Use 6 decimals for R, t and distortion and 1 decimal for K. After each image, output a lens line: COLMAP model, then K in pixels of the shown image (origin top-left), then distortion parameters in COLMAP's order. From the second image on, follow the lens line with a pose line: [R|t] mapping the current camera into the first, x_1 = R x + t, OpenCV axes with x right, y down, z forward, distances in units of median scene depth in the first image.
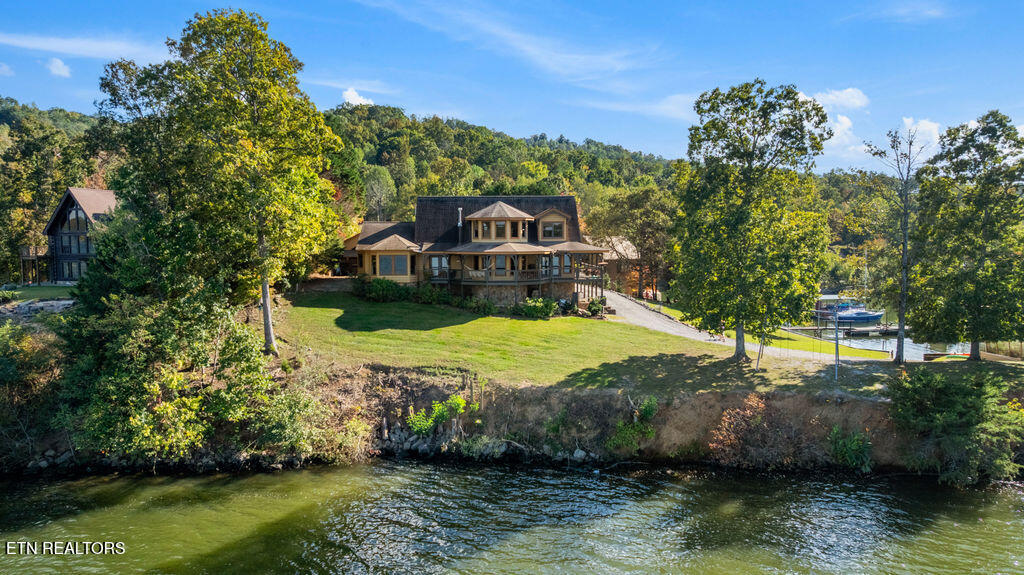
lens RADIAL K [[734.3, 0, 512.0], [0, 734.3, 287.5], [0, 0, 1]] dist [-0.000133, 0.001597]
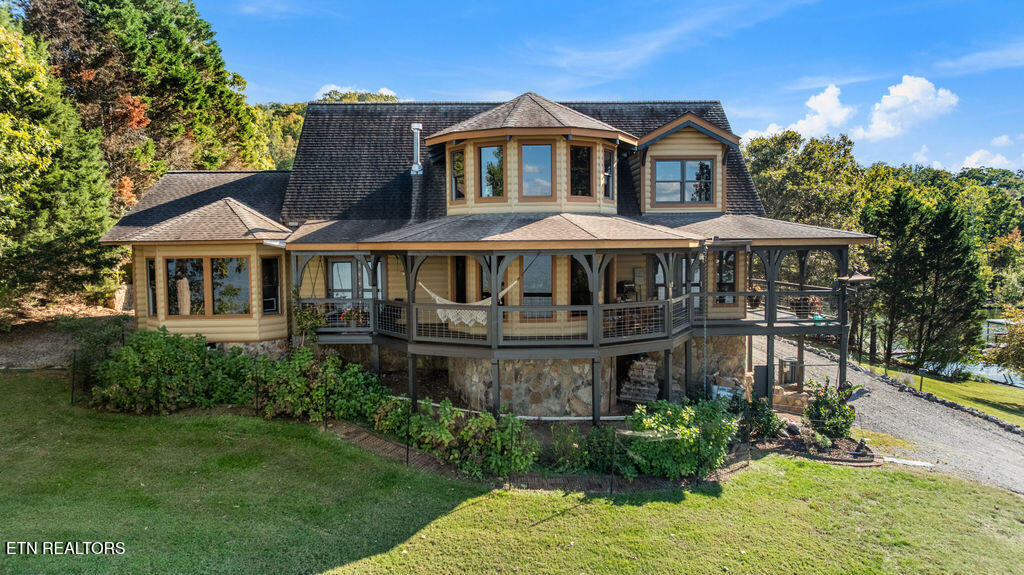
lens RADIAL K [[734.3, 0, 512.0], [0, 734.3, 287.5], [0, 0, 1]] dist [-0.000133, 0.001597]
pose [[0.999908, -0.007099, -0.011516, -0.022417], [0.007018, 0.999950, -0.007081, -0.027352], [0.011566, 0.006999, 0.999909, 0.680099]]
